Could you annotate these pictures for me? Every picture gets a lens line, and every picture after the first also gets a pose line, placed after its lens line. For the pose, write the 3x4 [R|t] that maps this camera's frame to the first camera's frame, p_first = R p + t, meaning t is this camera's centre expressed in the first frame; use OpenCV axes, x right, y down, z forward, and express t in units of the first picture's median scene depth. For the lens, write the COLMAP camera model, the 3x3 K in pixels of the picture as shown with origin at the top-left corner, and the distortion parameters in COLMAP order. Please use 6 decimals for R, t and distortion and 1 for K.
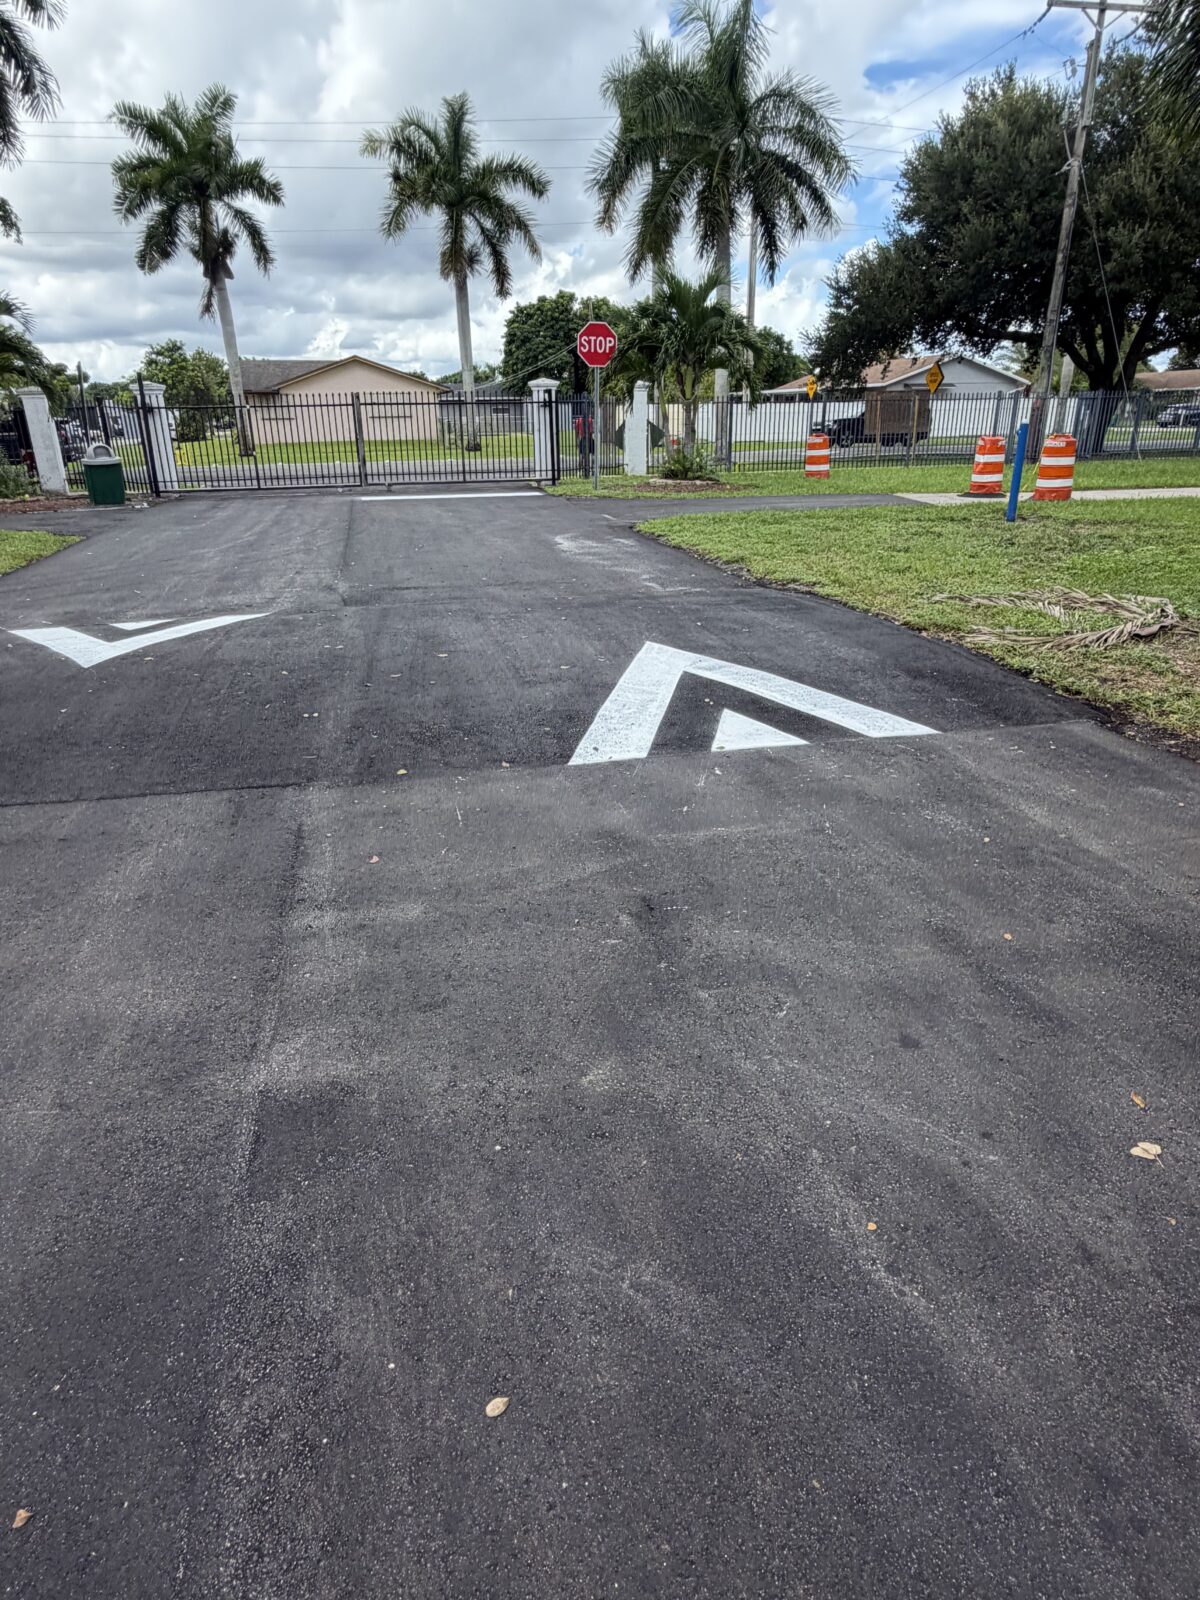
lens RADIAL K [[930.8, 0, 603.9], [0, 930.8, 801.0], [0, 0, 1]] dist [0.004567, 0.001320]
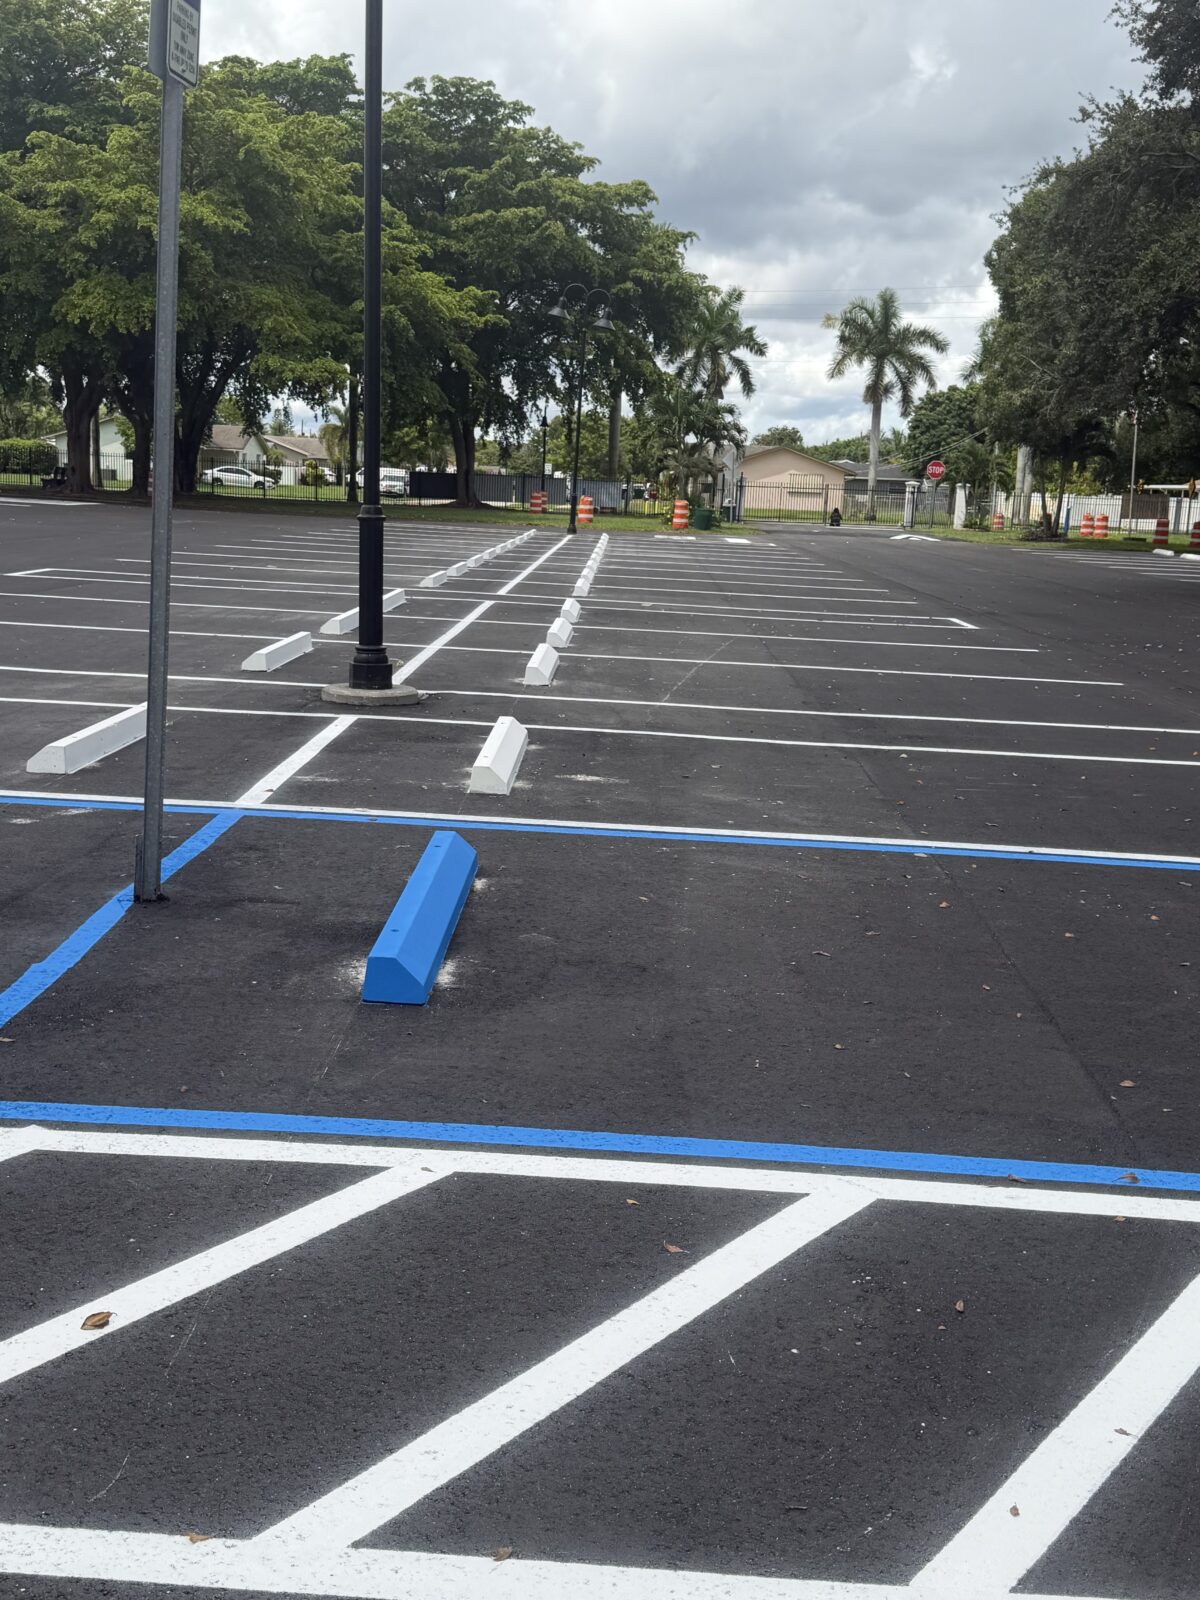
lens RADIAL K [[1816.9, 0, 597.7], [0, 1816.9, 800.1], [0, 0, 1]] dist [0.028757, 0.000000]
pose [[0.962971, 0.101944, -0.249590, 0.189413], [-0.154879, 0.966932, -0.202618, 0.650077], [0.220681, 0.233771, 0.946916, -1.577020]]
